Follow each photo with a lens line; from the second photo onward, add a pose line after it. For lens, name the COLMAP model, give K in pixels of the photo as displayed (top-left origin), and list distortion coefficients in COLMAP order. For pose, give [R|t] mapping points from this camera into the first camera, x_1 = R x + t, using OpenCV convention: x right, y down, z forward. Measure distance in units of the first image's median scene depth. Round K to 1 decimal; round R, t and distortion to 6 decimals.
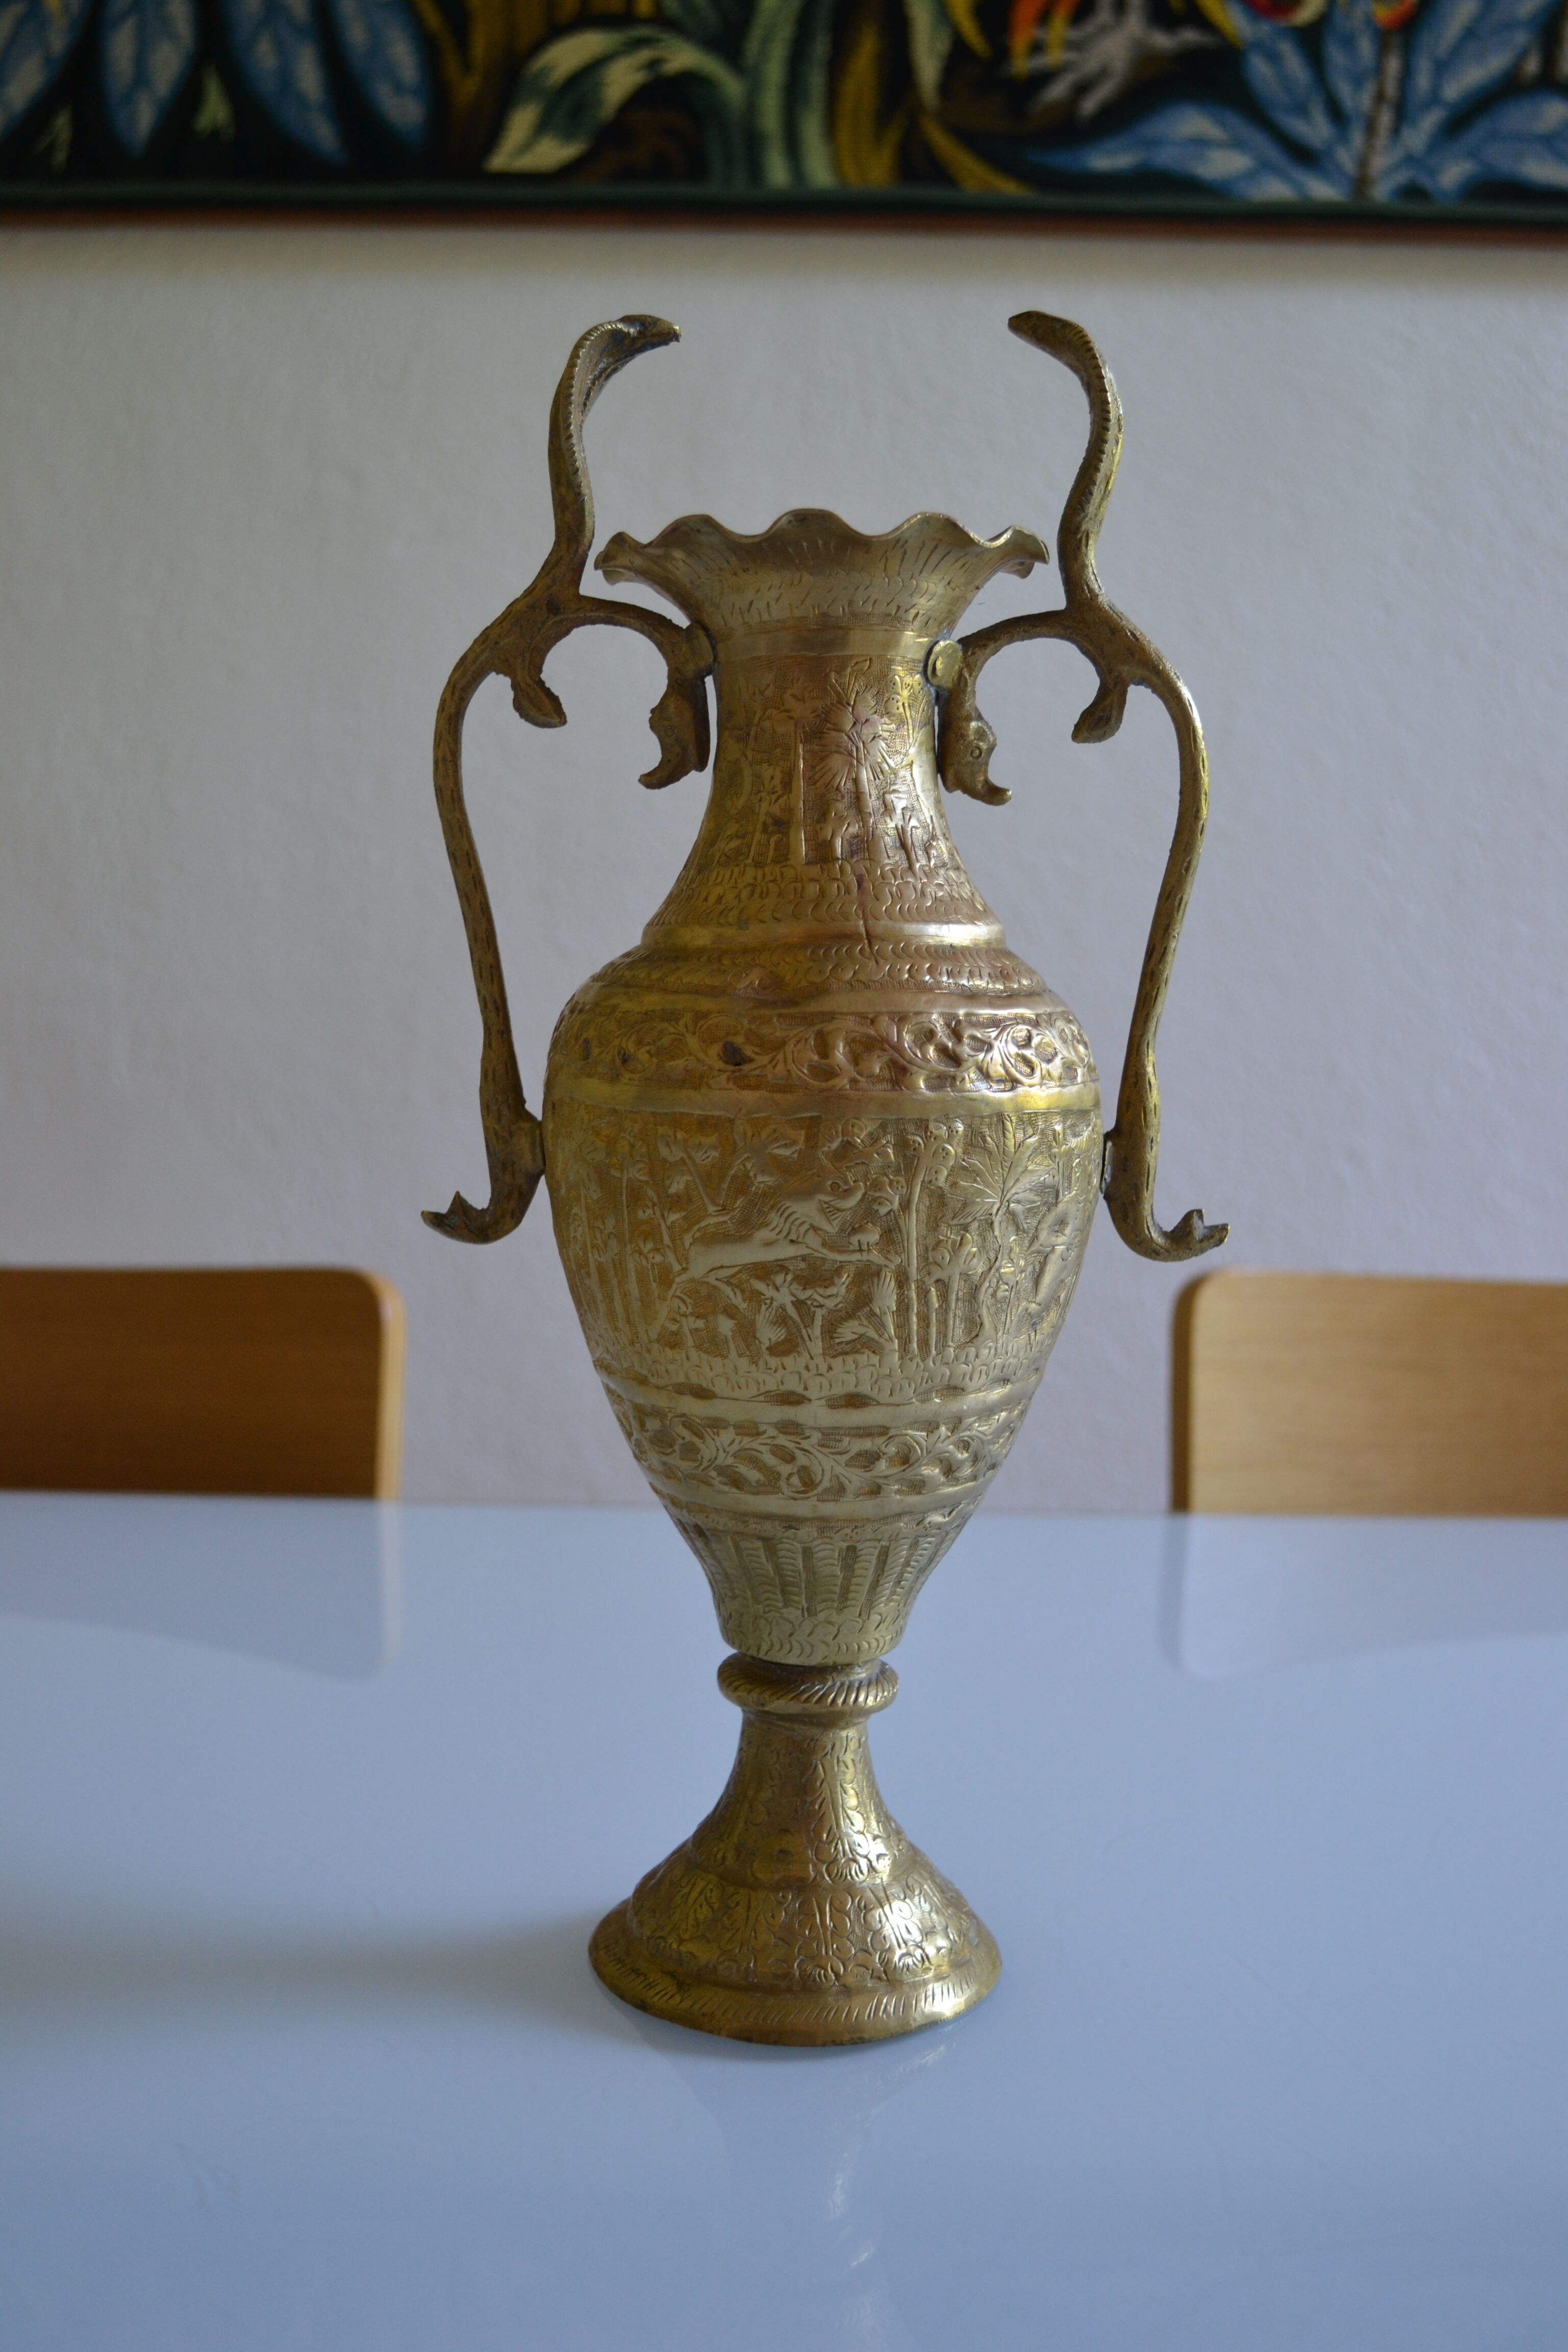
lens RADIAL K [[2425.4, 0, 761.9], [0, 2425.4, 1168.9], [0, 0, 1]] dist [-0.065816, 0.000000]
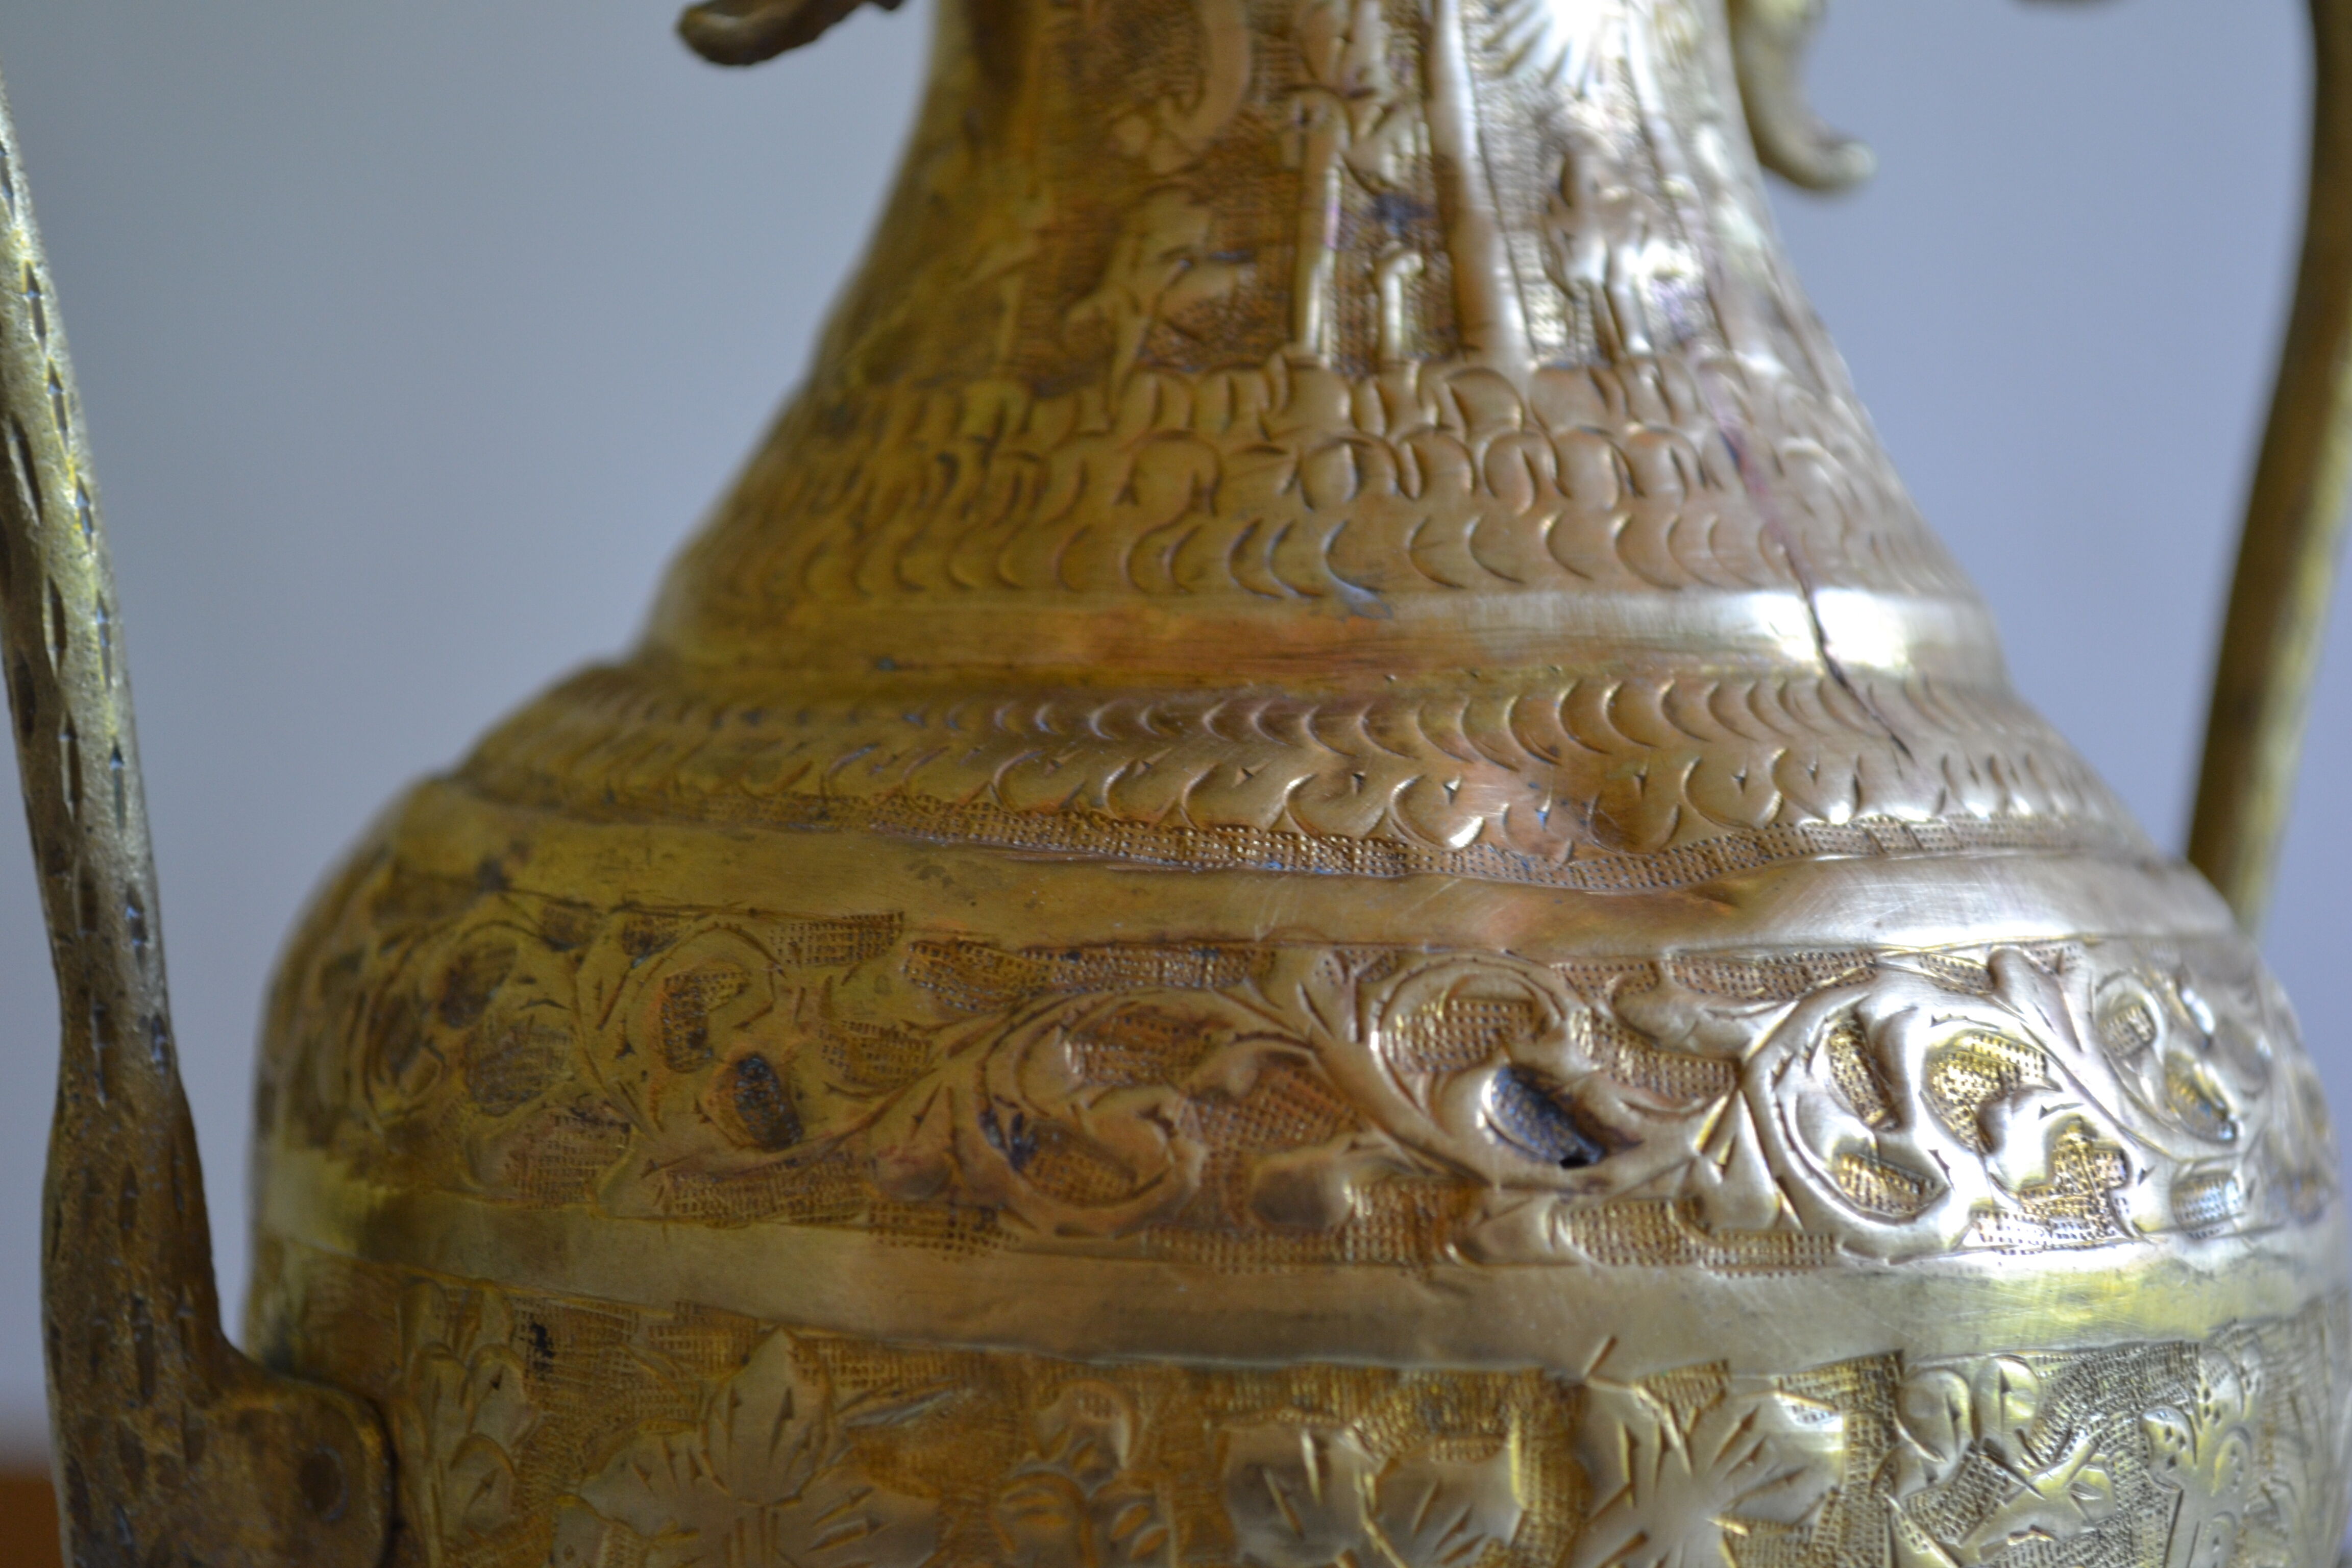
lens RADIAL K [[5190.2, 0, 1181.6], [0, 5190.2, 789.2], [0, 0, 1]] dist [0.031298, 0.000000]
pose [[0.873391, -0.001999, 0.487016, -0.283689], [0.035839, 0.997544, -0.060178, -0.047450], [-0.485700, 0.070013, 0.871318, 0.525064]]
